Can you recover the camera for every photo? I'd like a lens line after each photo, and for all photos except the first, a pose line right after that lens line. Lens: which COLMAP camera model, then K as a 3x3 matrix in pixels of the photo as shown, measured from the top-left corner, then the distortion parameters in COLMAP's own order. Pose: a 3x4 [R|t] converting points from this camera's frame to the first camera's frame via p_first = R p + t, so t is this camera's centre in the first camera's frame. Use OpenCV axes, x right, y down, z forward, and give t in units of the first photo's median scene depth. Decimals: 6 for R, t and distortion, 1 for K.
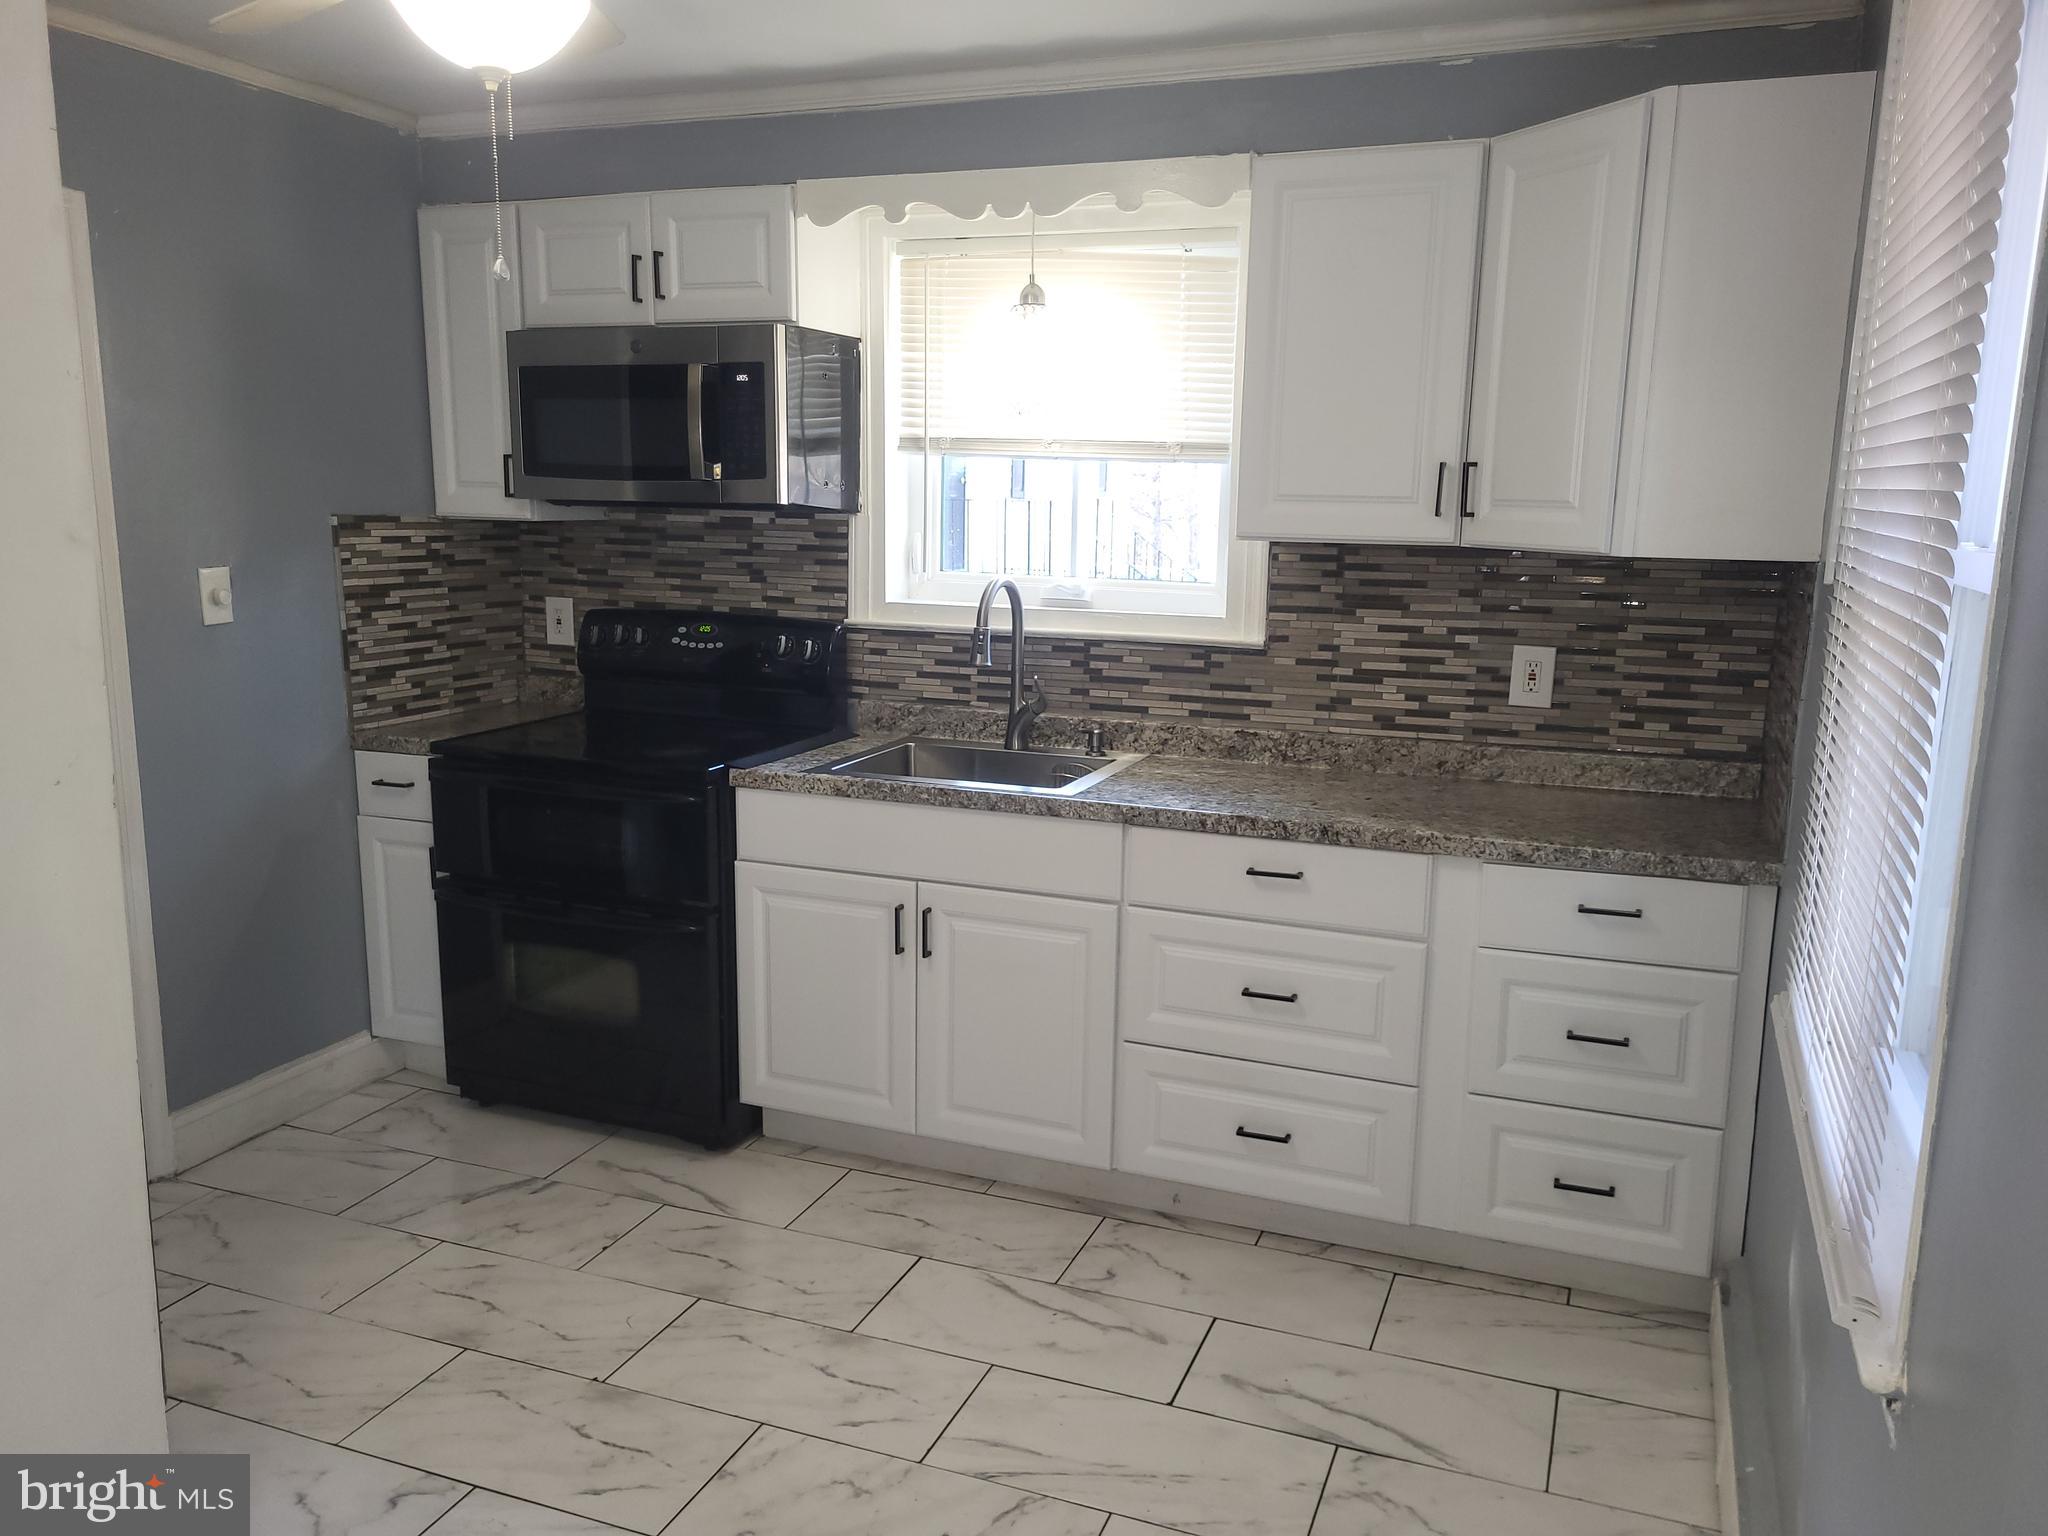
lens RADIAL K [[1558.0, 0, 1029.4], [0, 1558.0, 767.2], [0, 0, 1]] dist [0.030653, -0.000344]
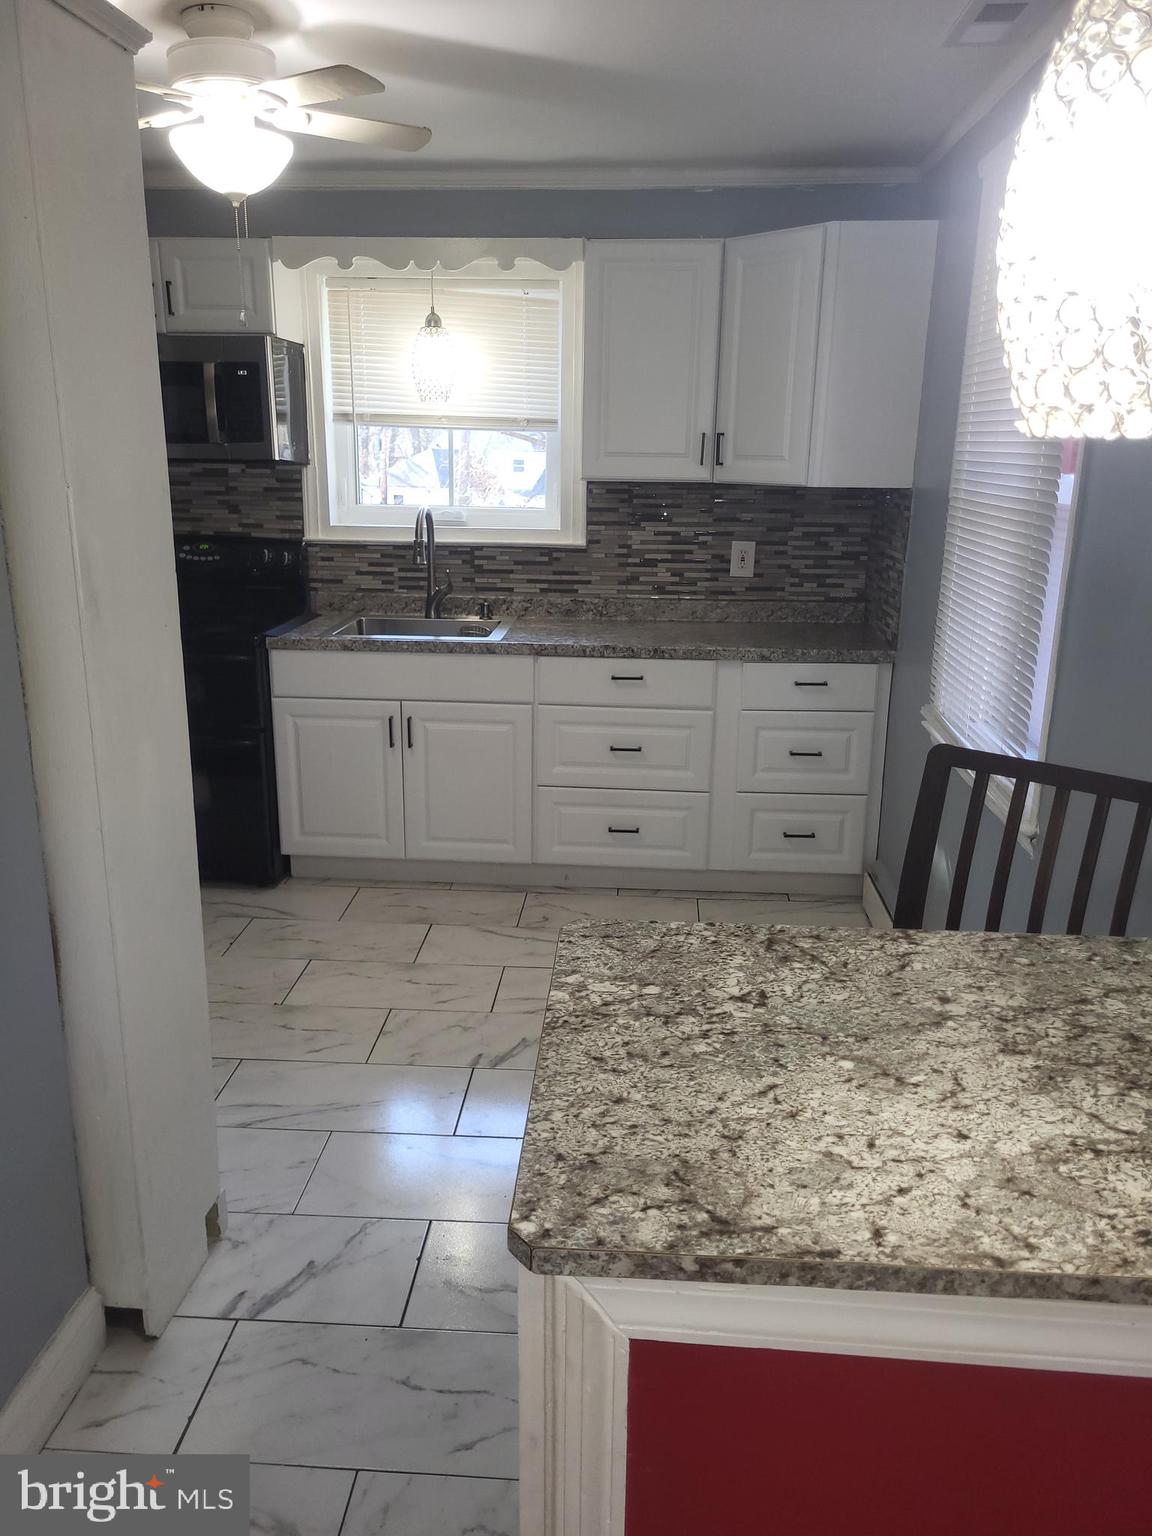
lens RADIAL K [[1168.5, 0, 574.7], [0, 1168.5, 771.7], [0, 0, 1]] dist [0.030653, -0.000344]
pose [[0.954197, -0.085246, 0.286778, -0.251472], [0.056164, 0.992545, 0.108165, 0.025399], [-0.293860, -0.087104, 0.951871, -0.200708]]
